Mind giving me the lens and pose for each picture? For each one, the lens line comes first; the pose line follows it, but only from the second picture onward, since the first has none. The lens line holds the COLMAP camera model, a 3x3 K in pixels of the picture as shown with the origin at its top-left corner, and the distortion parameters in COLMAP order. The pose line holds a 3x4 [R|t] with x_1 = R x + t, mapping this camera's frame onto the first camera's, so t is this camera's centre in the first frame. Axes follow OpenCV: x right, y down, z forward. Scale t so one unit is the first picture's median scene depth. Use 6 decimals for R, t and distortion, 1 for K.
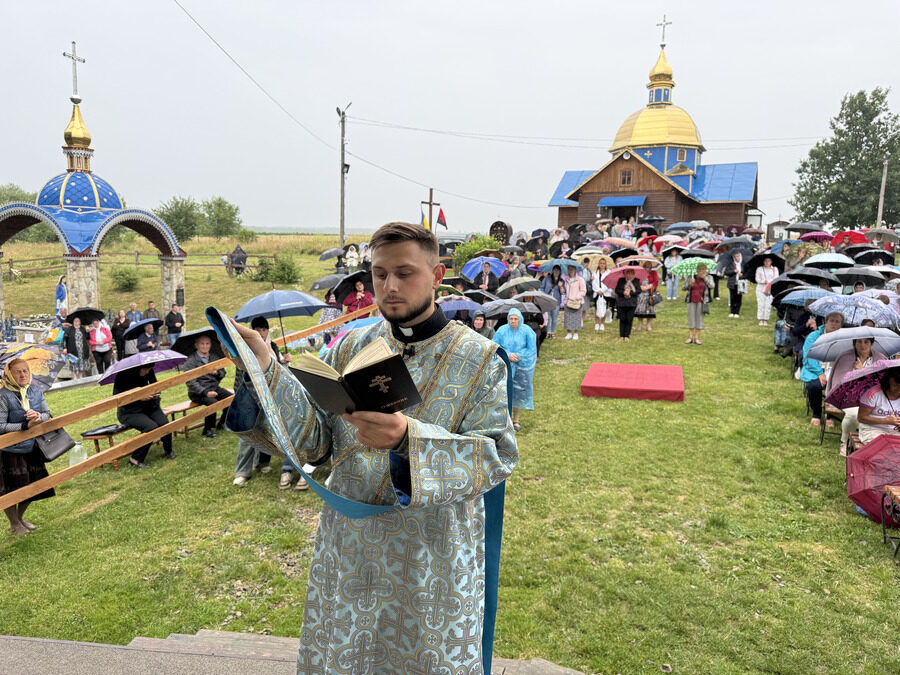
lens RADIAL K [[634.2, 0, 445.0], [0, 634.2, 339.7], [0, 0, 1]] dist [0.042596, -0.050033]
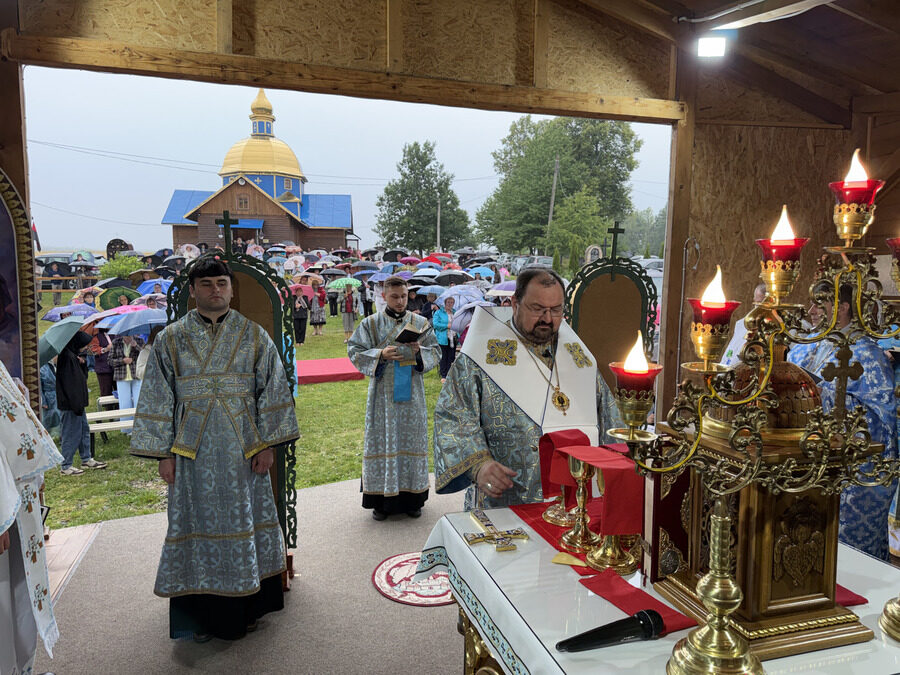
lens RADIAL K [[634.2, 0, 451.3], [0, 634.2, 343.4], [0, 0, 1]] dist [0.042596, -0.050033]
pose [[0.811676, -0.070702, 0.579814, -0.078314], [0.082316, 0.996586, 0.006290, 0.006438], [-0.578279, 0.042623, 0.814725, -0.075486]]
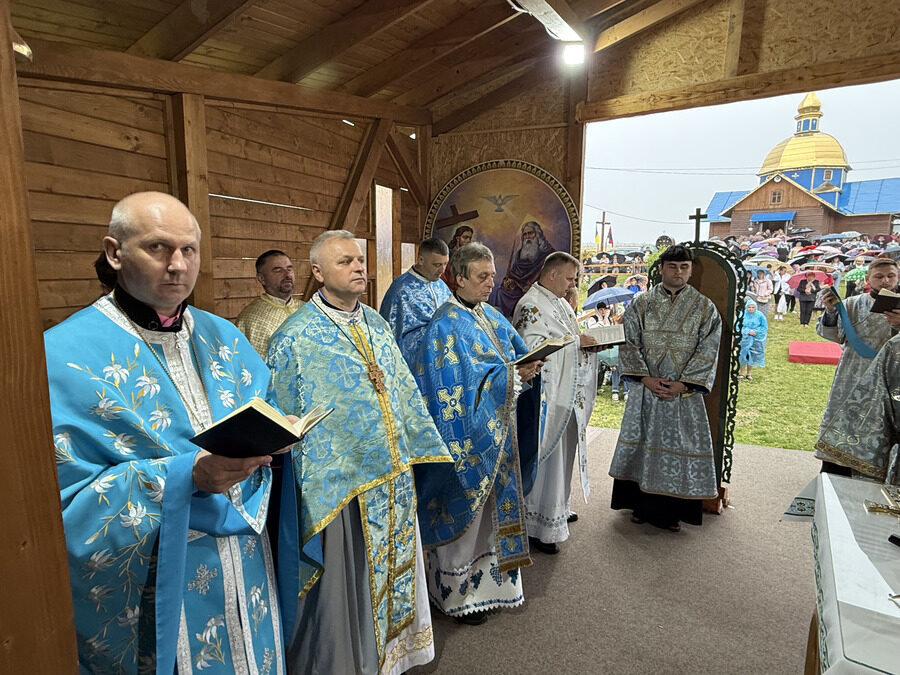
lens RADIAL K [[498.8, 0, 444.6], [0, 498.8, 341.1], [0, 0, 1]] dist [-0.003267, -0.002741]
pose [[0.963874, 0.029005, -0.264774, -0.069680], [-0.022930, 0.999399, 0.026007, 0.008723], [0.265370, -0.018996, 0.963960, -0.085335]]
